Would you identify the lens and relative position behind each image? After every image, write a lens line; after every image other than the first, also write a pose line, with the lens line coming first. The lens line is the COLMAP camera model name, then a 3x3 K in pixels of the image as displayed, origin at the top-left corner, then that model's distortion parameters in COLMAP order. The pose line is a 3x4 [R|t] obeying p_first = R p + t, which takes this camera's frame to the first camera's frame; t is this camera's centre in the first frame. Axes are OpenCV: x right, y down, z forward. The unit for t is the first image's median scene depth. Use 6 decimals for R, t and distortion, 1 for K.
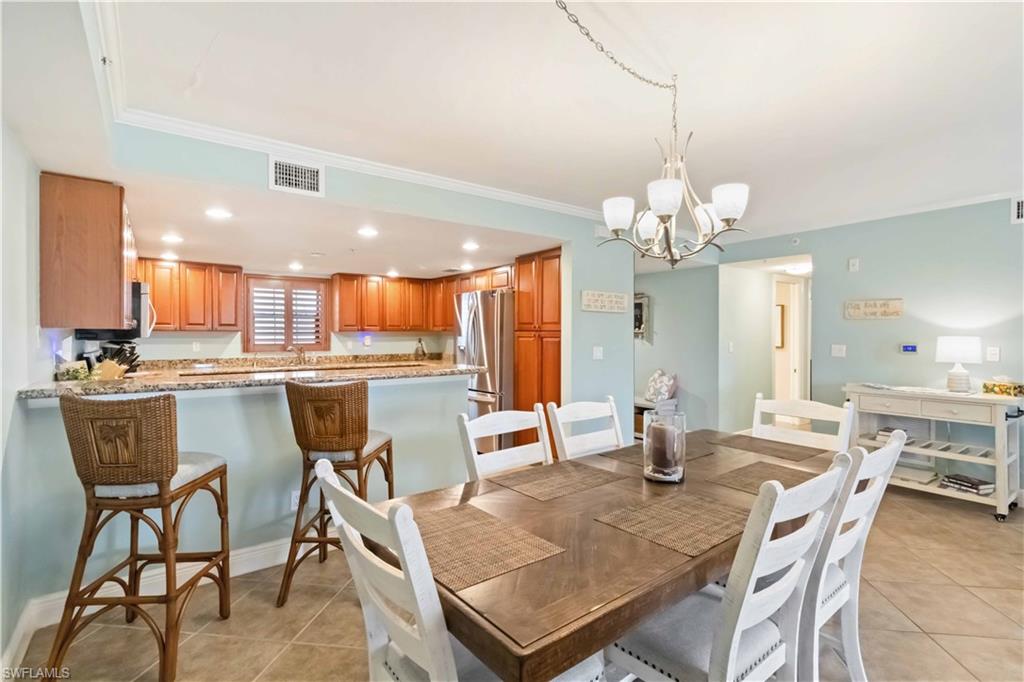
lens RADIAL K [[487.2, 0, 524.6], [0, 487.2, 330.3], [0, 0, 1]] dist [0.002759, 0.000856]
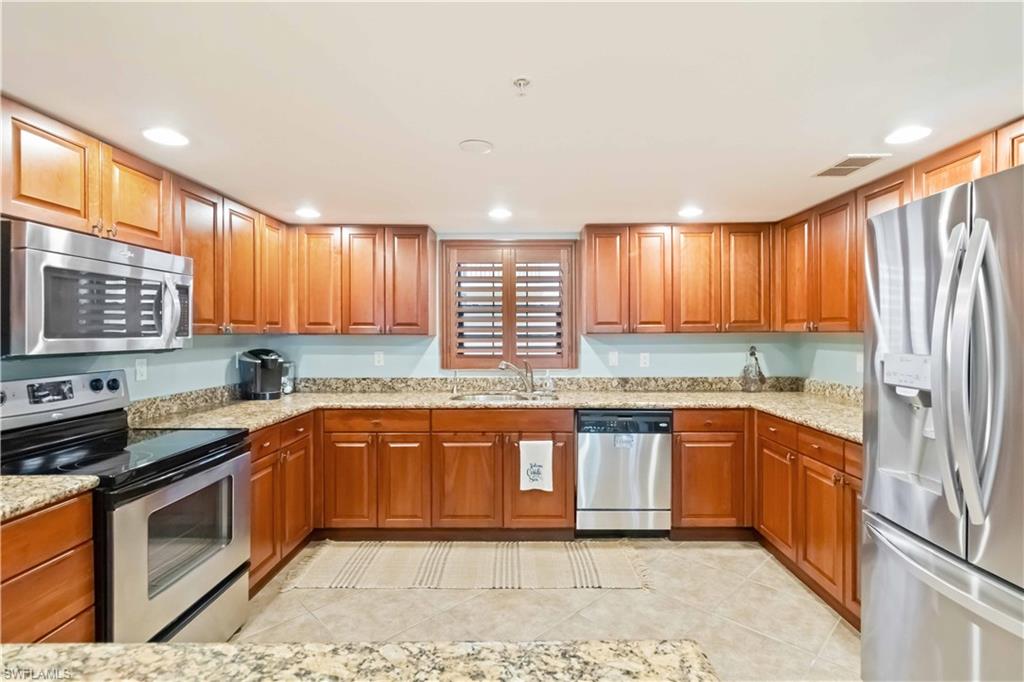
lens RADIAL K [[487.2, 0, 524.6], [0, 487.2, 330.3], [0, 0, 1]] dist [0.002759, 0.000856]
pose [[0.793906, -0.000748, -0.608041, -0.129727], [0.007141, 0.999942, 0.008093, -0.008057], [0.607999, -0.010768, 0.793865, 0.618309]]
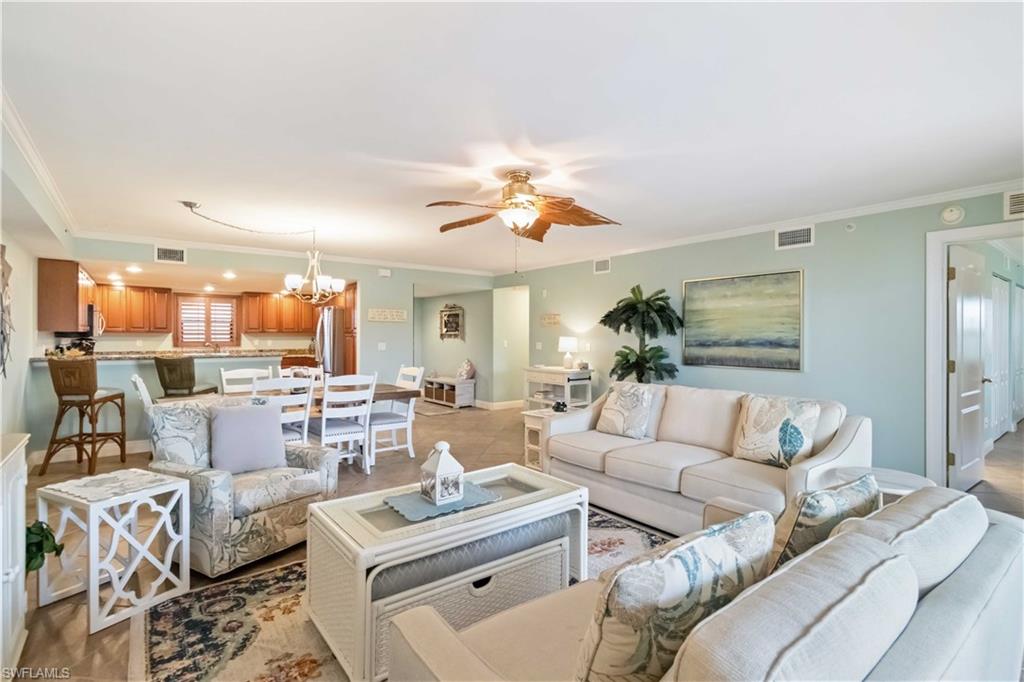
lens RADIAL K [[487.2, 0, 524.6], [0, 487.2, 330.3], [0, 0, 1]] dist [0.002759, 0.000856]
pose [[0.999783, 0.002746, 0.020668, 0.463667], [-0.002704, 0.999994, -0.002067, -0.004713], [-0.020674, 0.002011, 0.999784, -0.501833]]
